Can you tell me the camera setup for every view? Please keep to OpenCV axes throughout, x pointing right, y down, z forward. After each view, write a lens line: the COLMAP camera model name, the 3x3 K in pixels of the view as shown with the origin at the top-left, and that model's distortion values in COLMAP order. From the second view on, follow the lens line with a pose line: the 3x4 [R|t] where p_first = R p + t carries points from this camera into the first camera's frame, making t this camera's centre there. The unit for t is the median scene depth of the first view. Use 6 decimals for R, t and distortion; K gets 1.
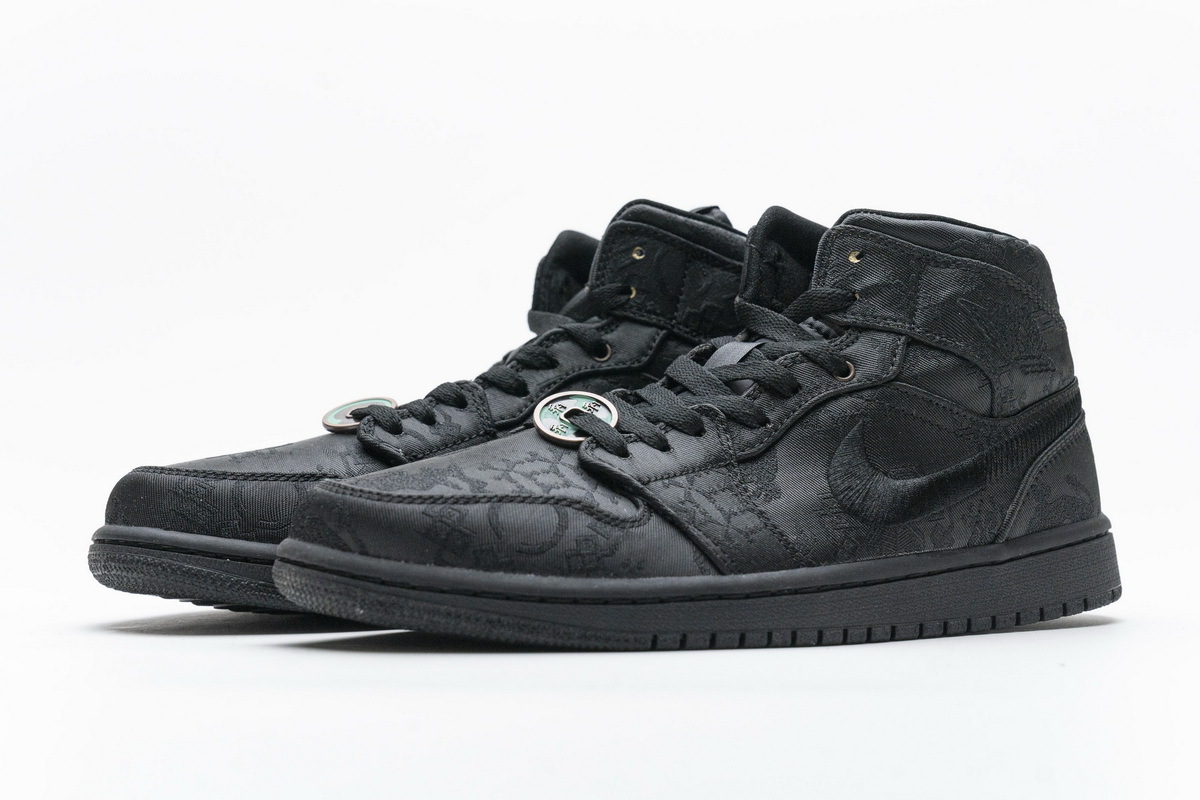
lens RADIAL K [[2360.4, 0, 600.3], [0, 2360.4, 398.4], [0, 0, 1]] dist [0.043981, 0.000000]
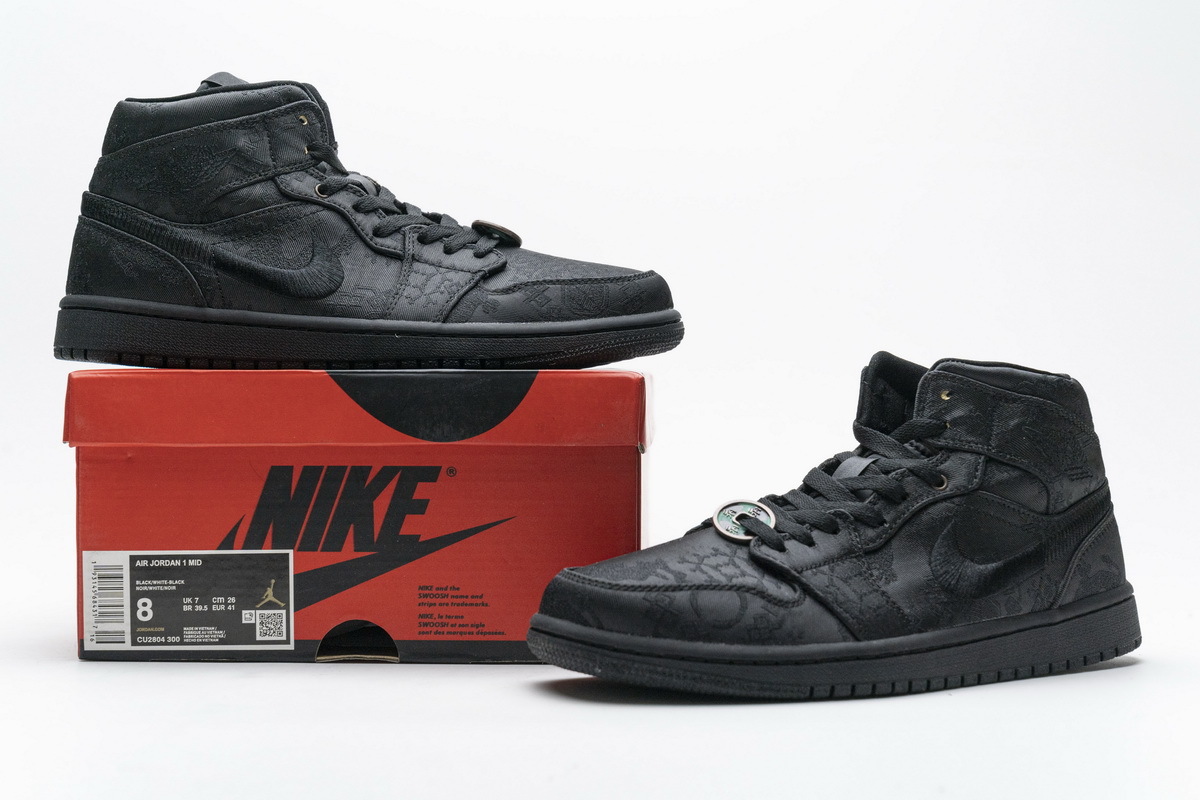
lens RADIAL K [[2059.1, 0, 597.5], [0, 2059.1, 399.4], [0, 0, 1]] dist [0.041408, 0.000000]
pose [[0.999974, -0.001806, -0.007021, -0.084357], [0.001881, 0.999941, 0.010689, -0.072616], [0.007001, -0.010702, 0.999918, -0.178288]]
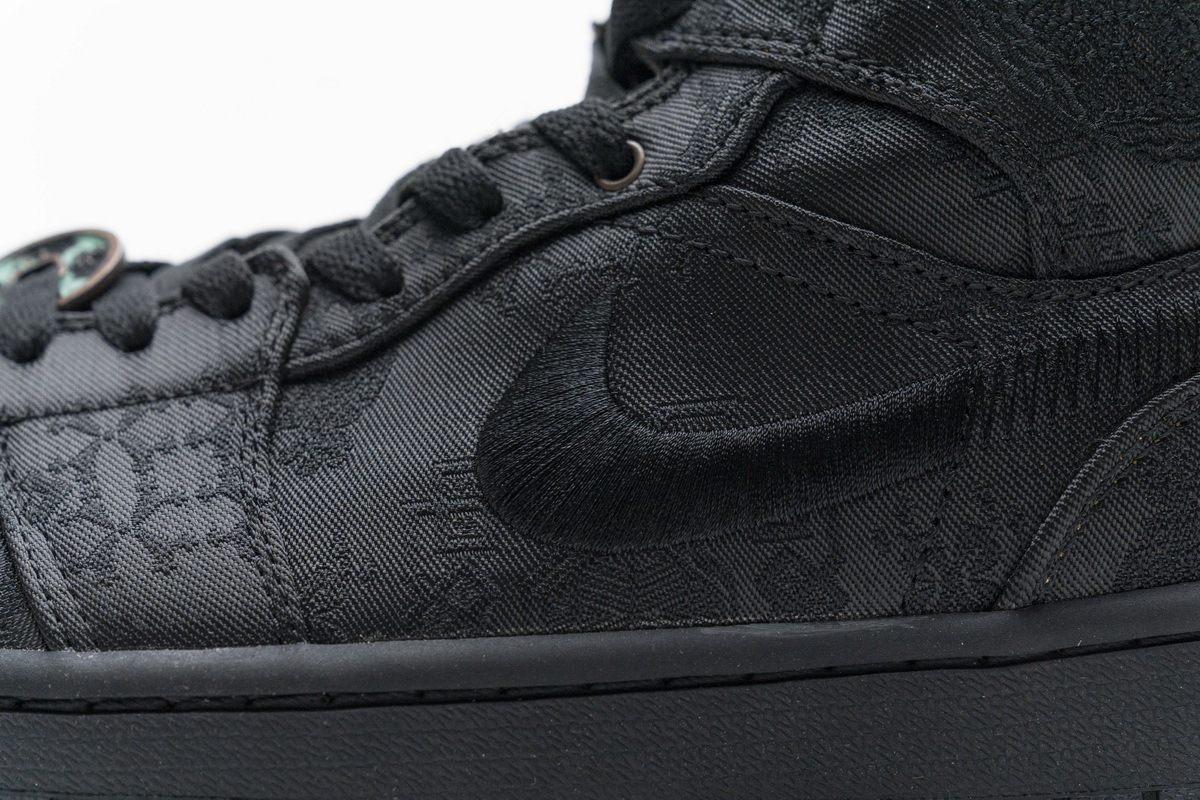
lens RADIAL K [[2085.6, 0, 597.0], [0, 2085.6, 399.5], [0, 0, 1]] dist [0.000162, 0.000000]
pose [[0.803570, 0.022078, -0.594800, 0.320946], [-0.002540, 0.999430, 0.033665, 0.017169], [0.595204, -0.025542, 0.803168, 0.710945]]
